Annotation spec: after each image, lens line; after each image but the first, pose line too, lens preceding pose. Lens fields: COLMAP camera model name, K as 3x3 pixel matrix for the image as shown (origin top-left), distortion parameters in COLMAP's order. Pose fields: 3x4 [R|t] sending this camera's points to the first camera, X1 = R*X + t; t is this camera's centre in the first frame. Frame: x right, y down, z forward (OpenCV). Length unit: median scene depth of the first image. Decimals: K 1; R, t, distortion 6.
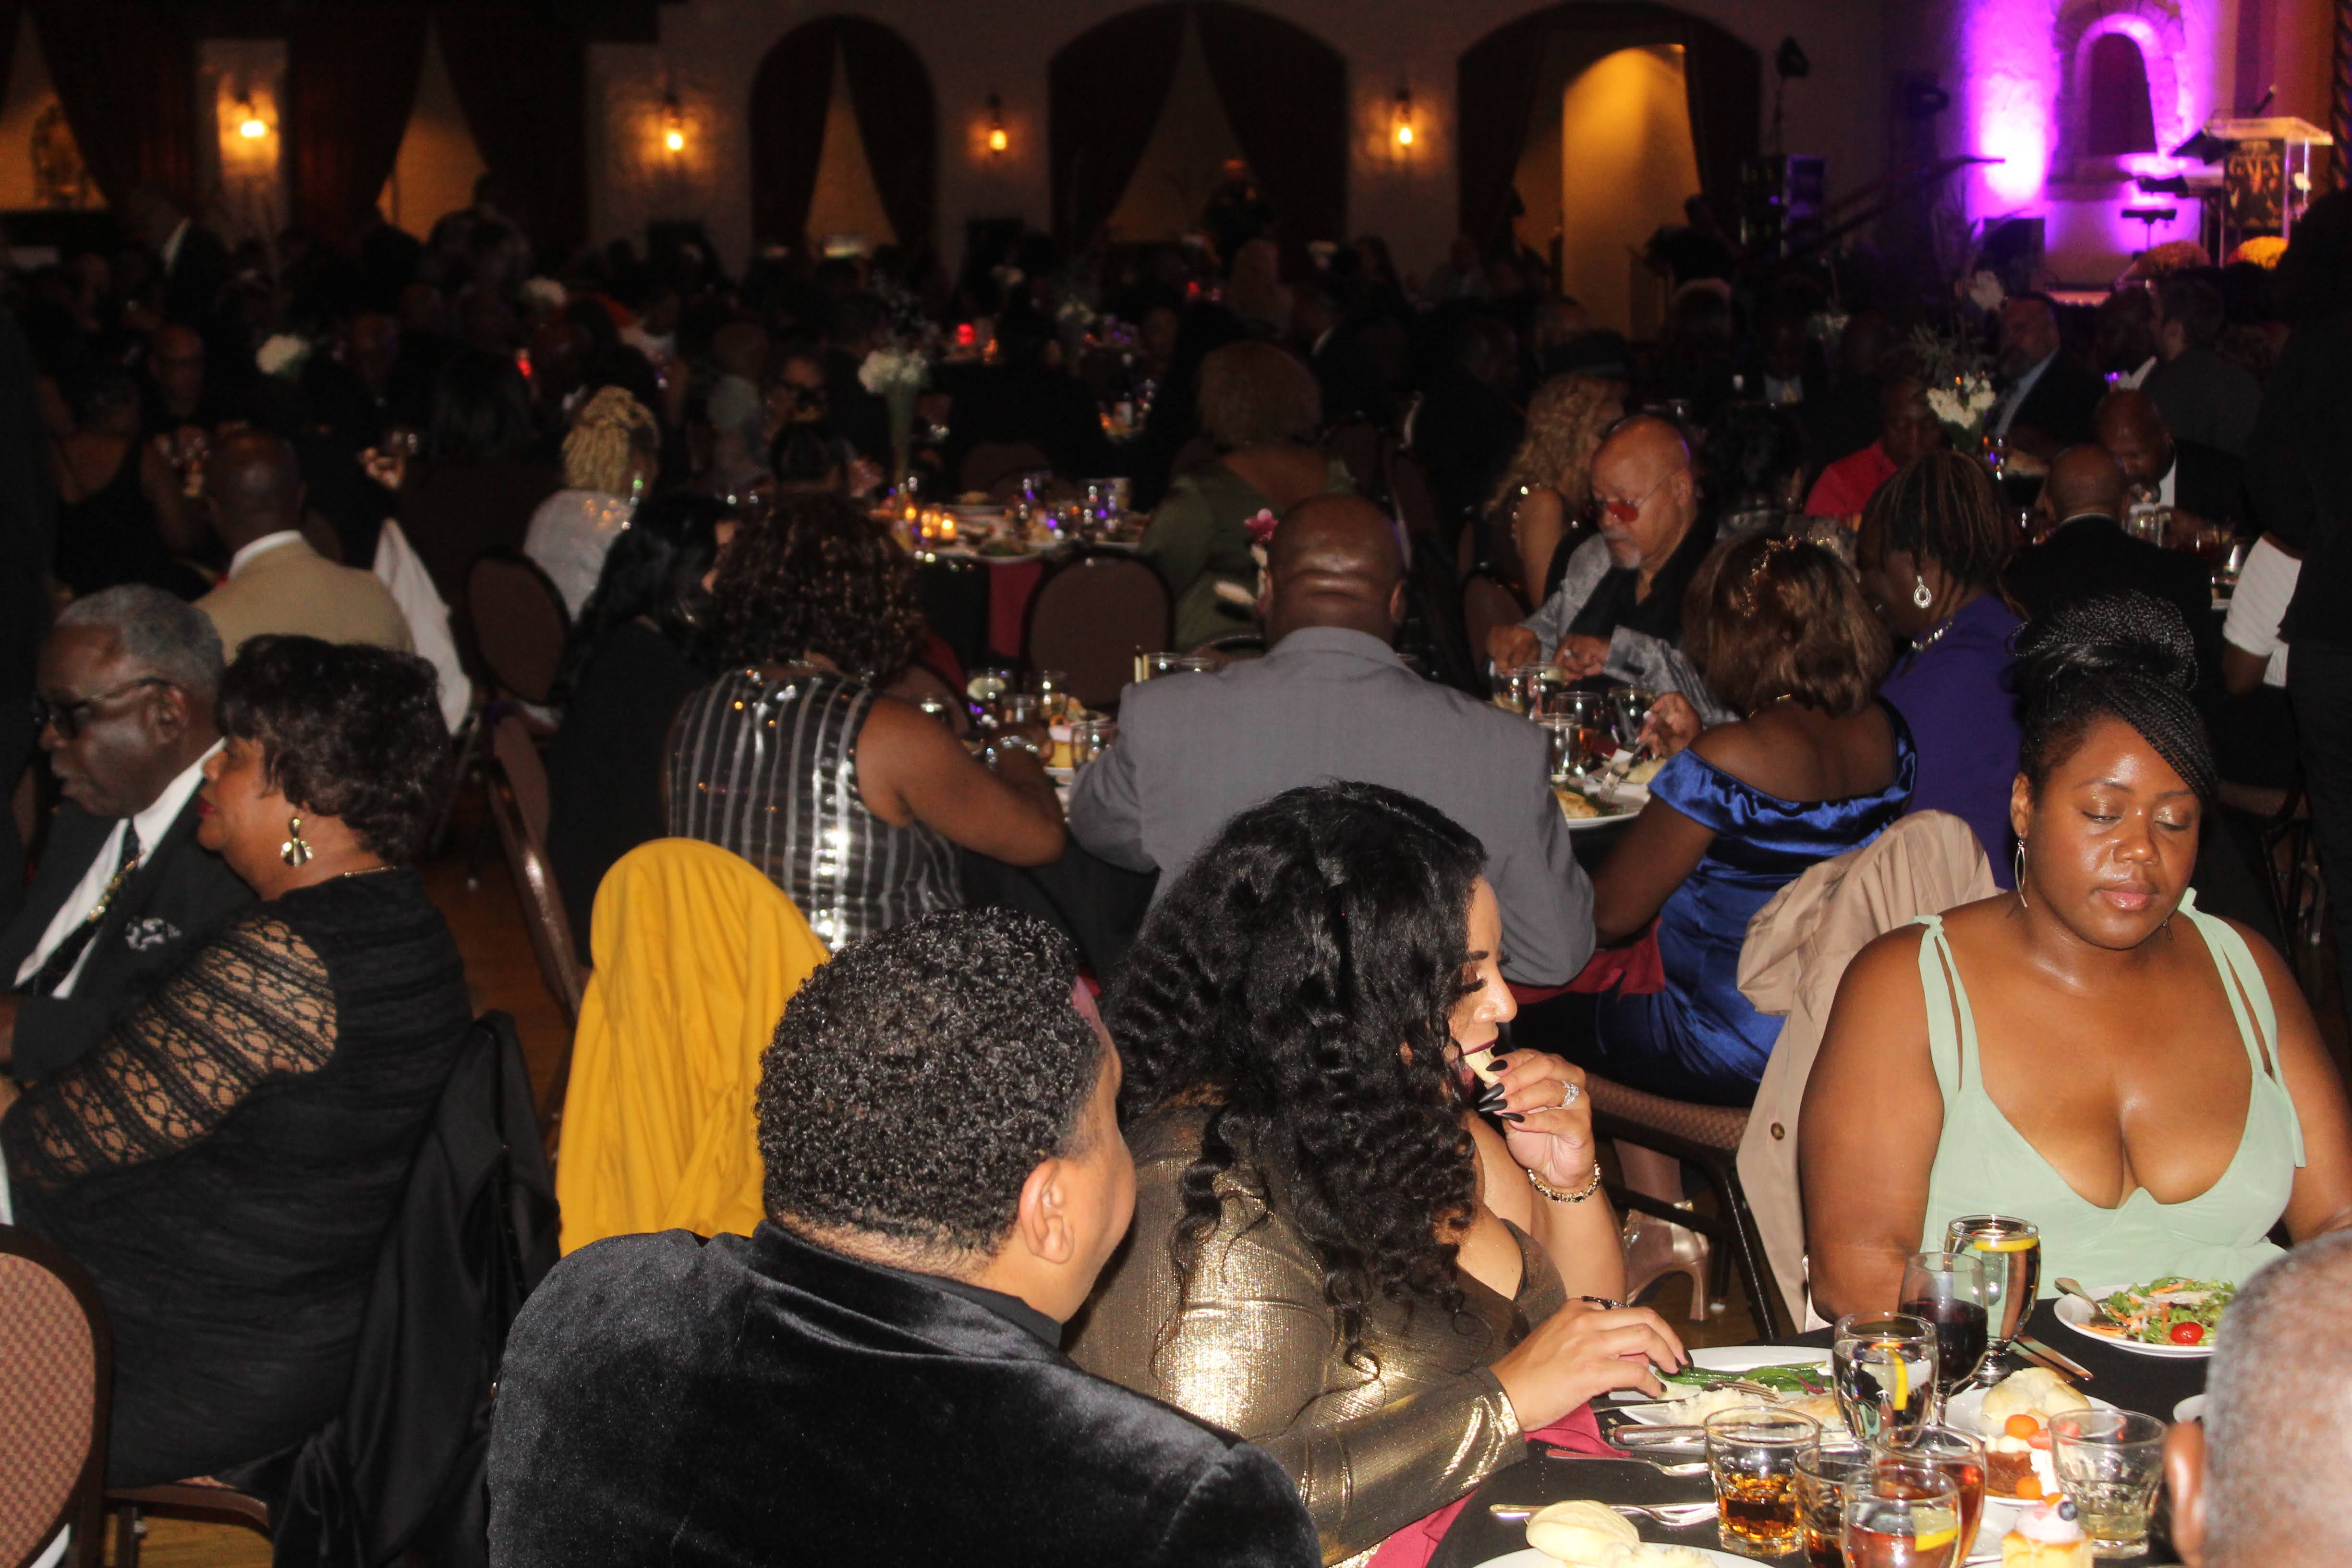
lens RADIAL K [[3975.6, 0, 1127.6], [0, 3975.6, 795.1], [0, 0, 1]] dist [-0.020345, 0.211542]
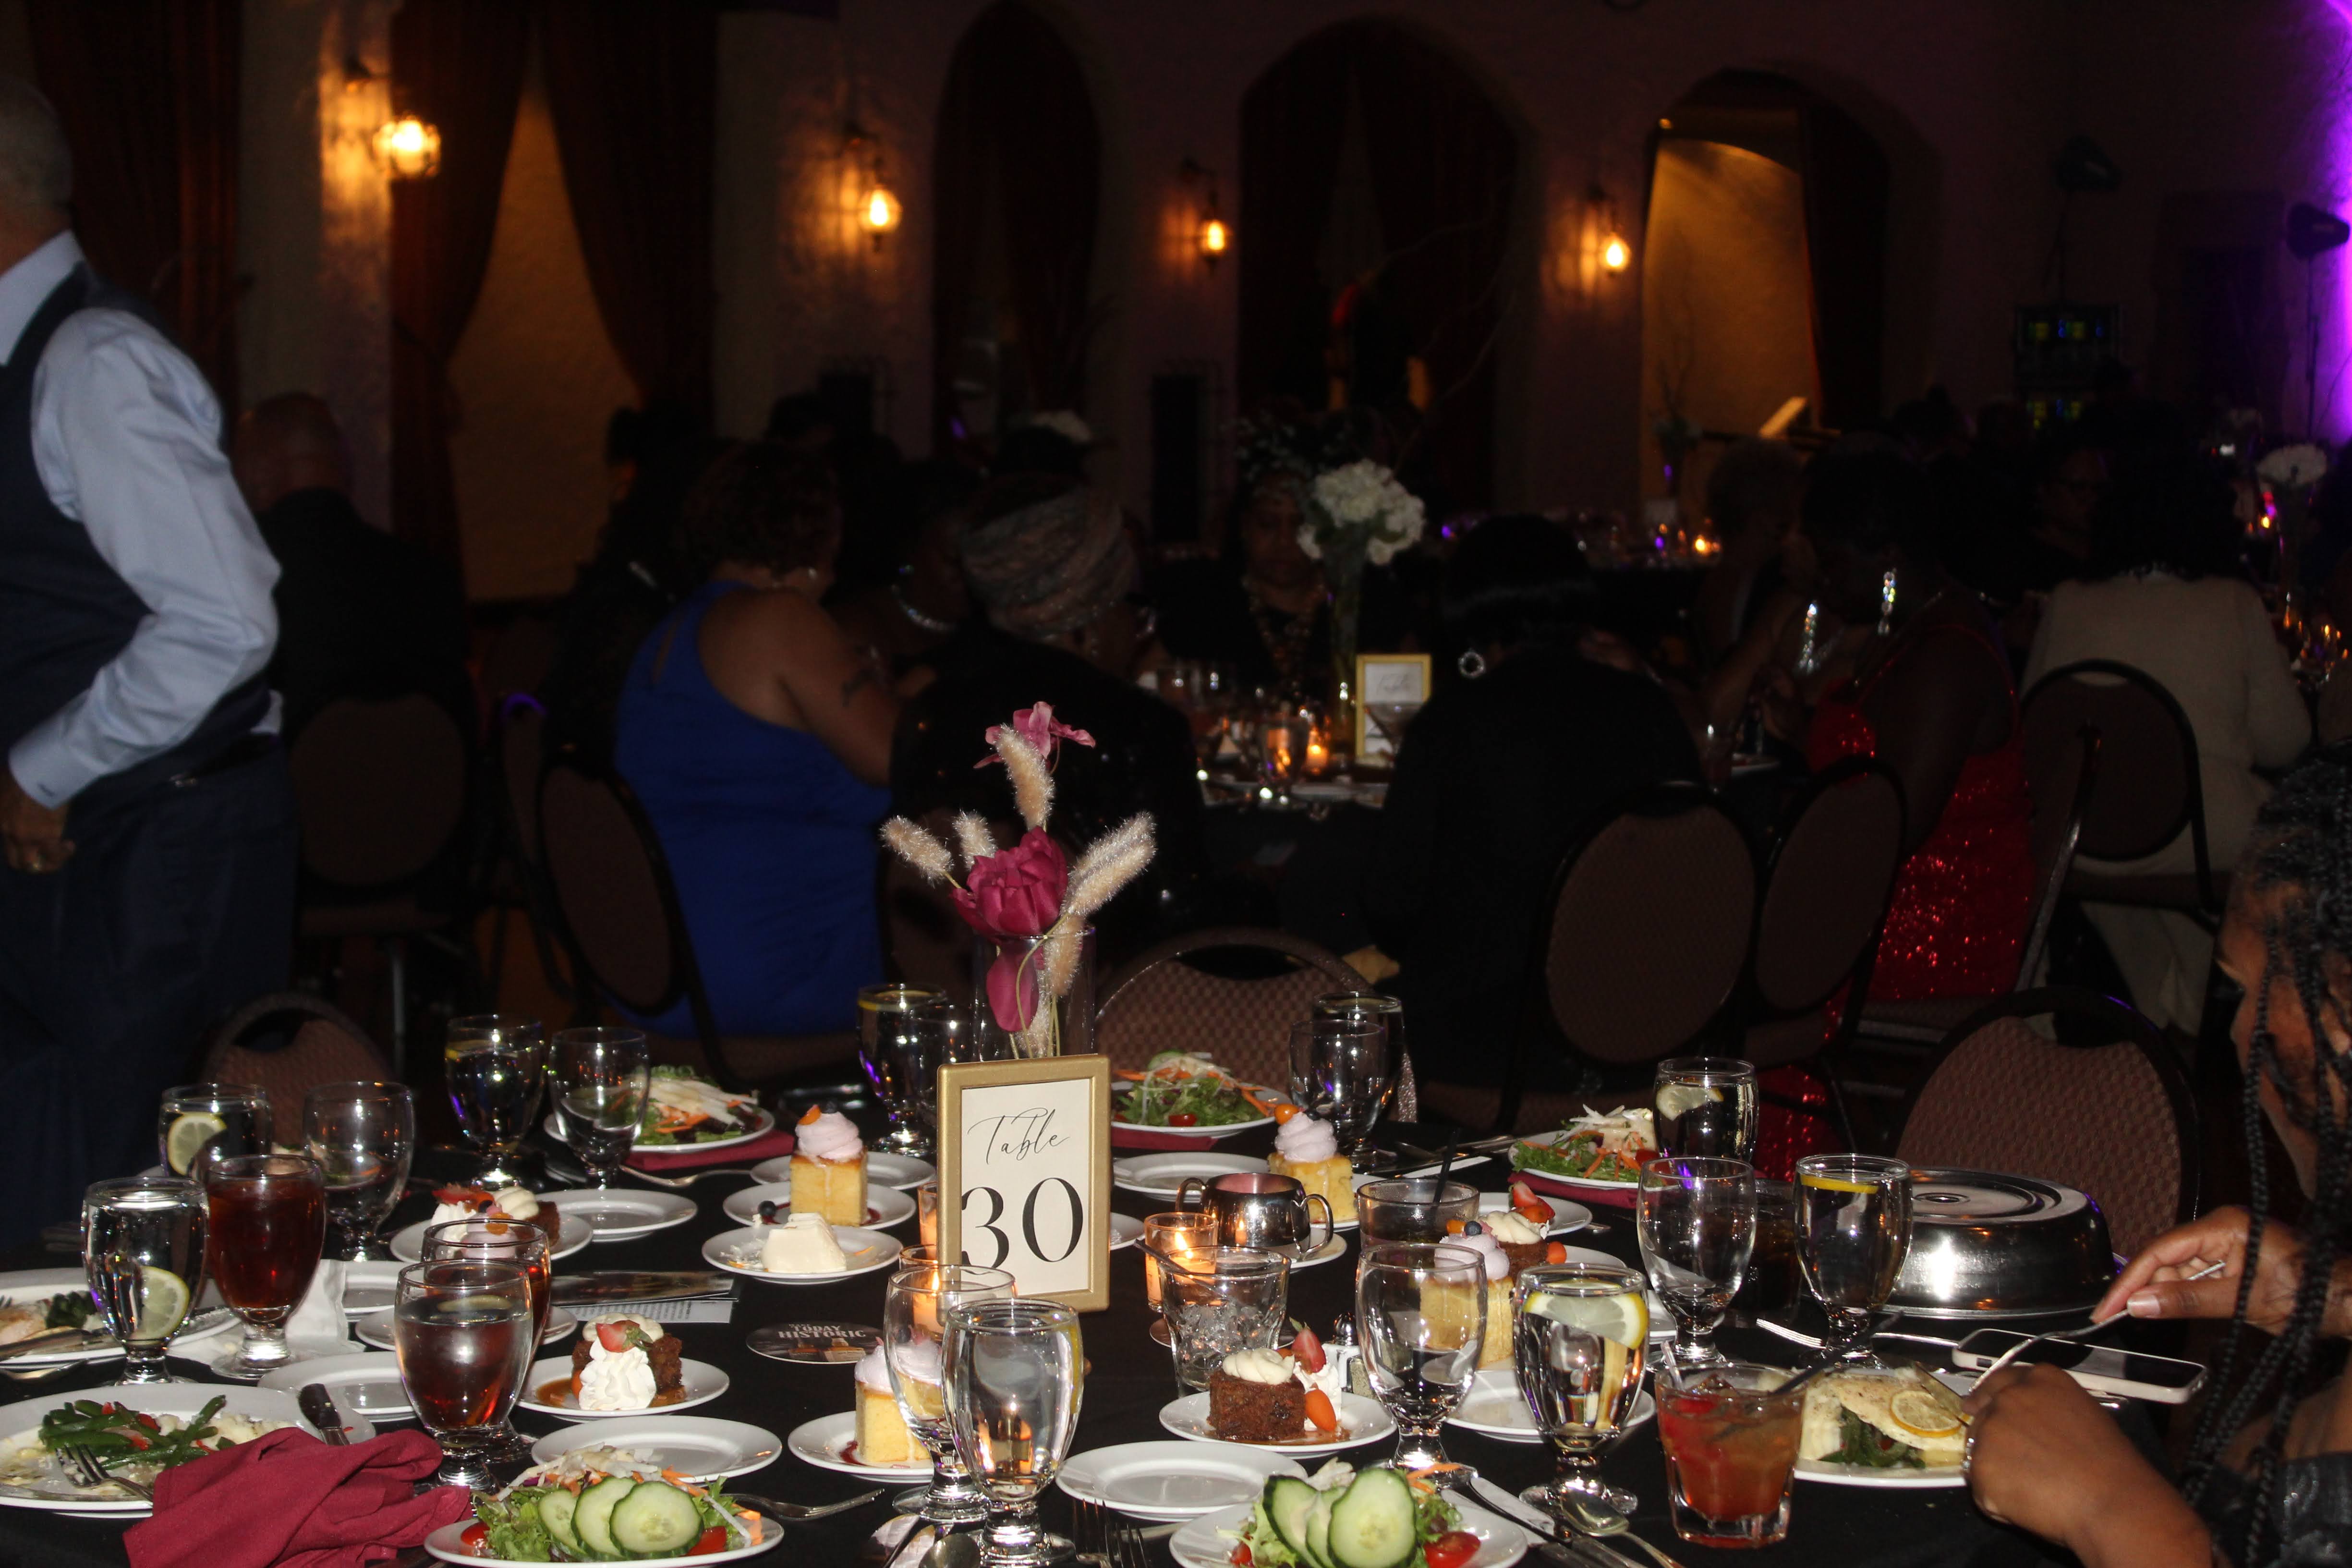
lens RADIAL K [[3924.4, 0, 1176.0], [0, 3924.4, 784.0], [0, 0, 1]] dist [0.004410, 0.166629]
pose [[0.733695, -0.052944, 0.677413, -0.414265], [0.085547, 0.996224, -0.014793, -0.077384], [-0.674072, 0.068804, 0.735454, 0.586163]]
